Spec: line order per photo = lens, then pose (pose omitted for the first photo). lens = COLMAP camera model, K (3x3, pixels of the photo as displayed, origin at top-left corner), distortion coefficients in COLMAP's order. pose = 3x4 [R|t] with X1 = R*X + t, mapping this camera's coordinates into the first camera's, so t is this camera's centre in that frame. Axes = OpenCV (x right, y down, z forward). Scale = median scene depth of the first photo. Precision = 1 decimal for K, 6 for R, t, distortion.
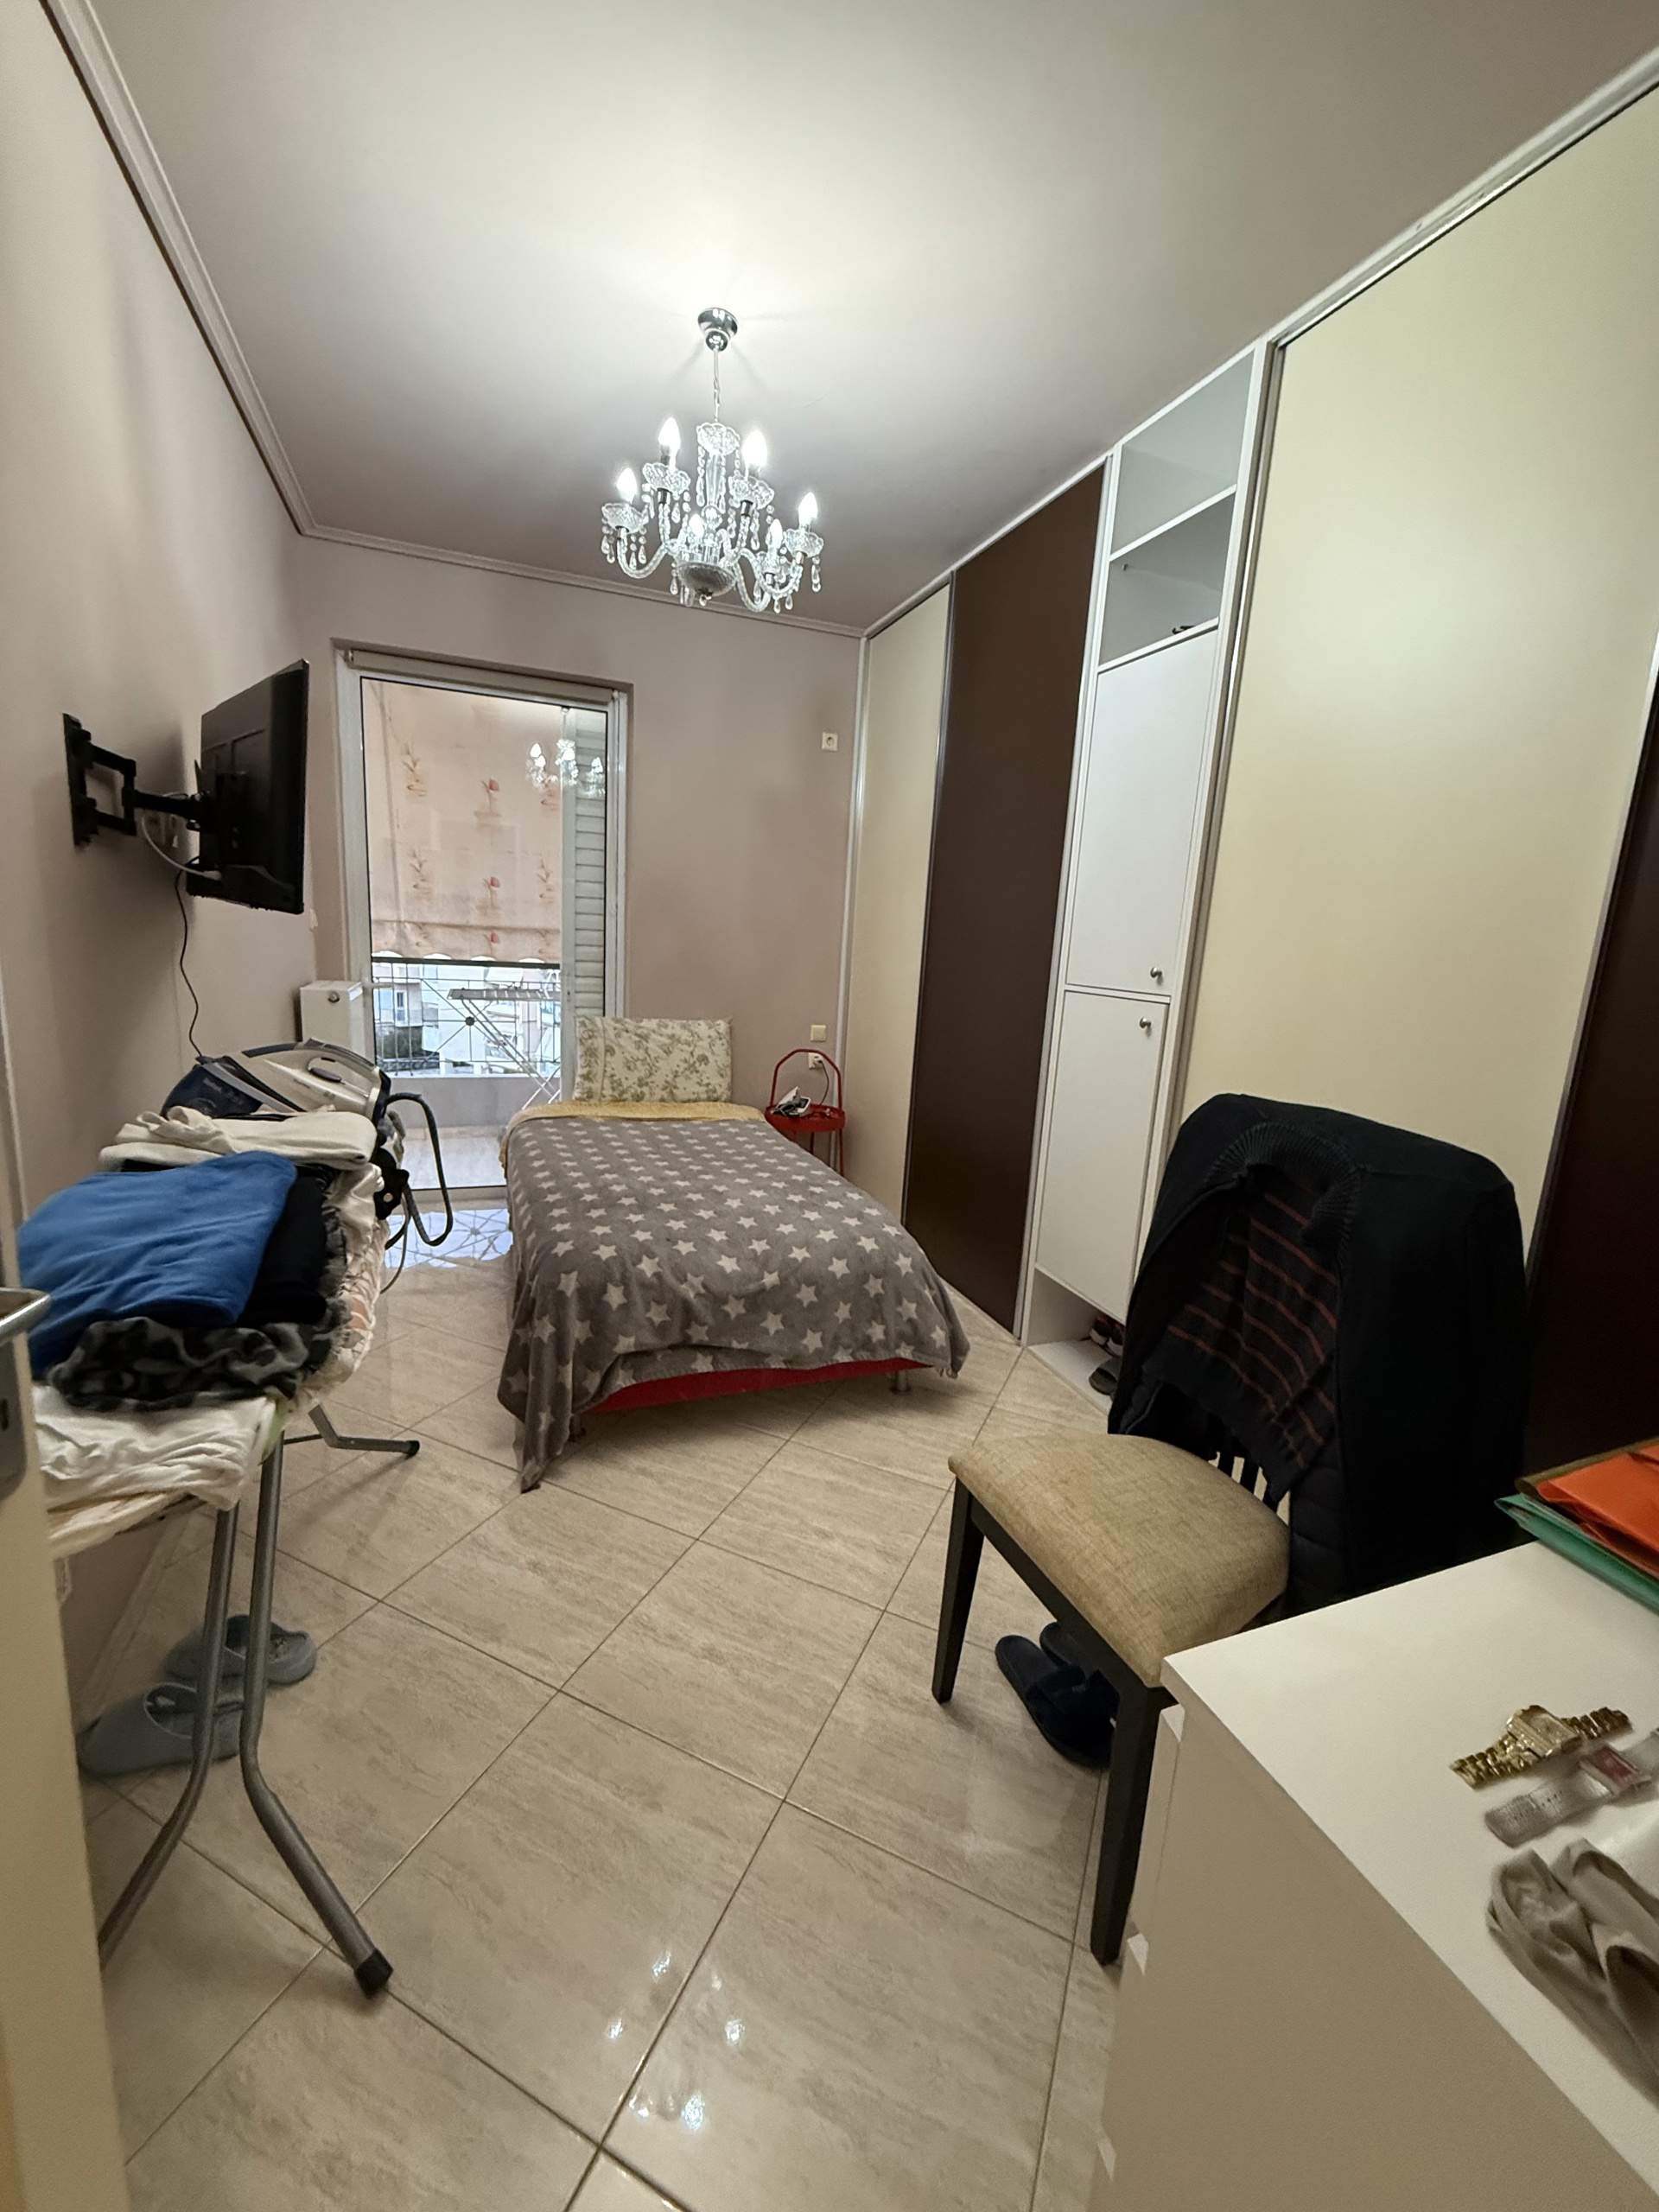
lens RADIAL K [[884.3, 0, 827.3], [0, 884.3, 1104.4], [0, 0, 1]] dist [0.000184, 0.000013]
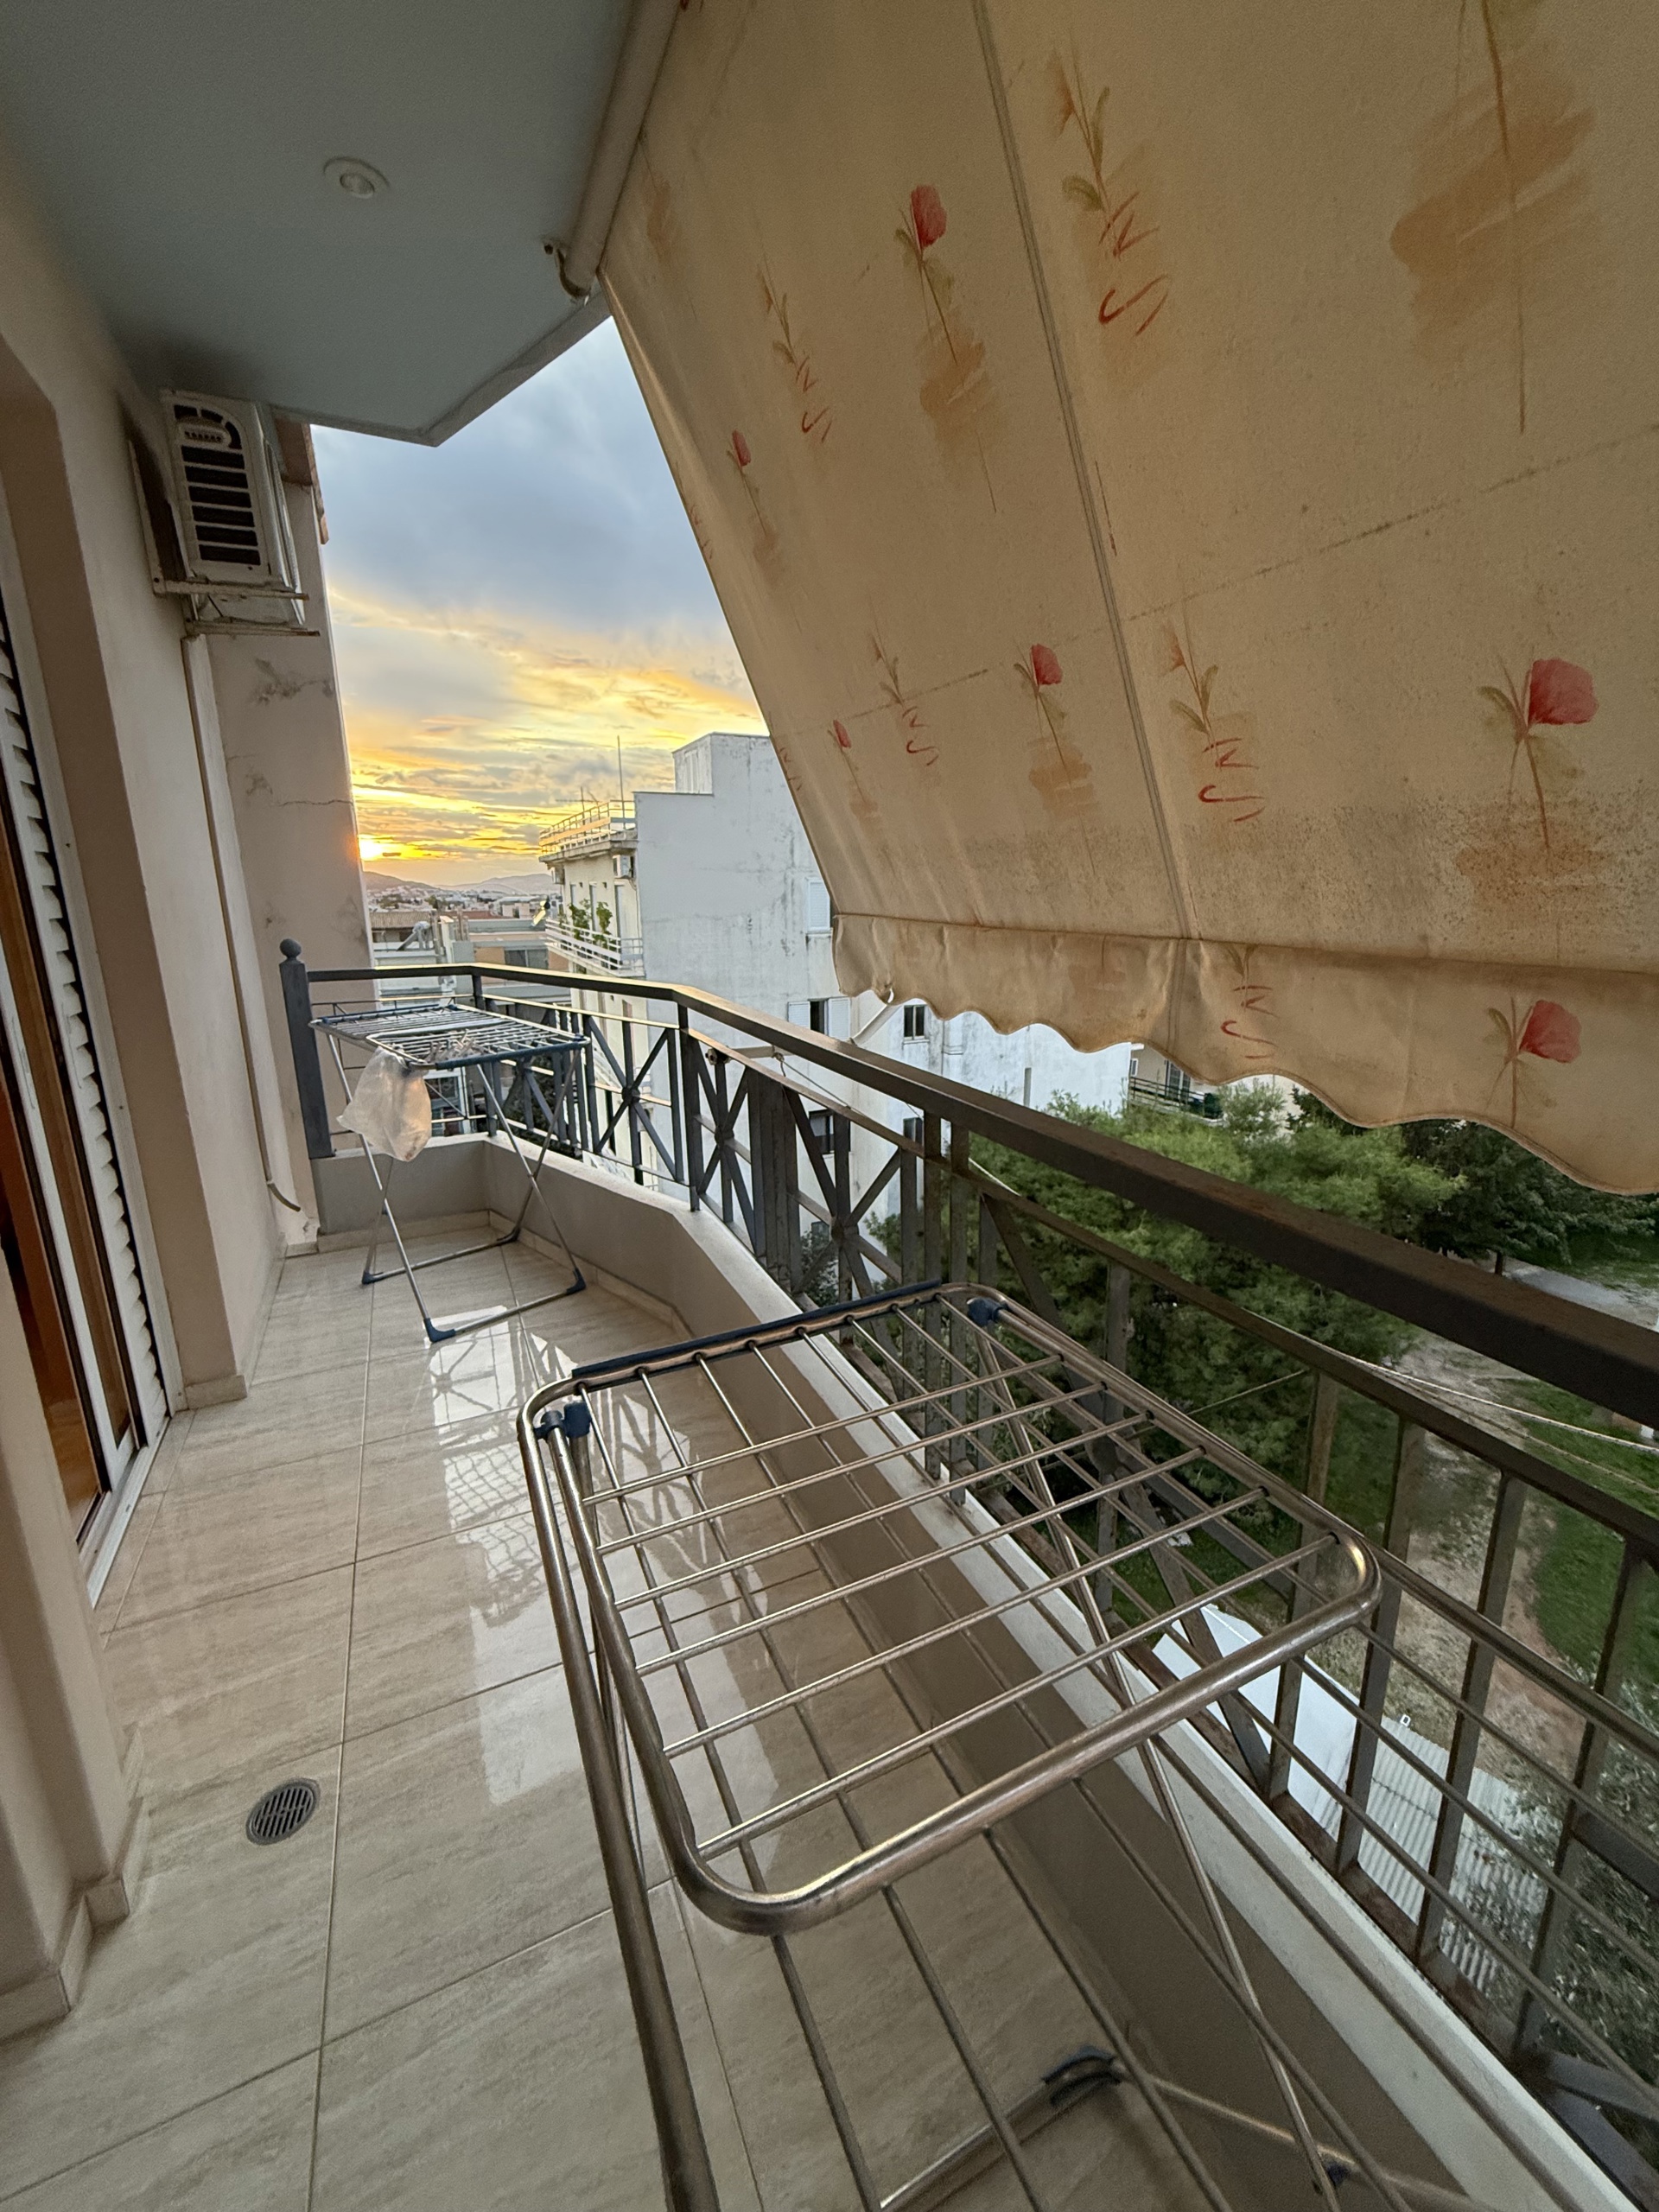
lens RADIAL K [[884.3, 0, 831.4], [0, 884.3, 1094.2], [0, 0, 1]] dist [0.000184, 0.000013]
pose [[0.074910, 0.177769, -0.981217, -0.217608], [-0.168215, 0.972133, 0.163281, -0.184533], [0.982900, 0.152824, 0.102726, 0.863966]]
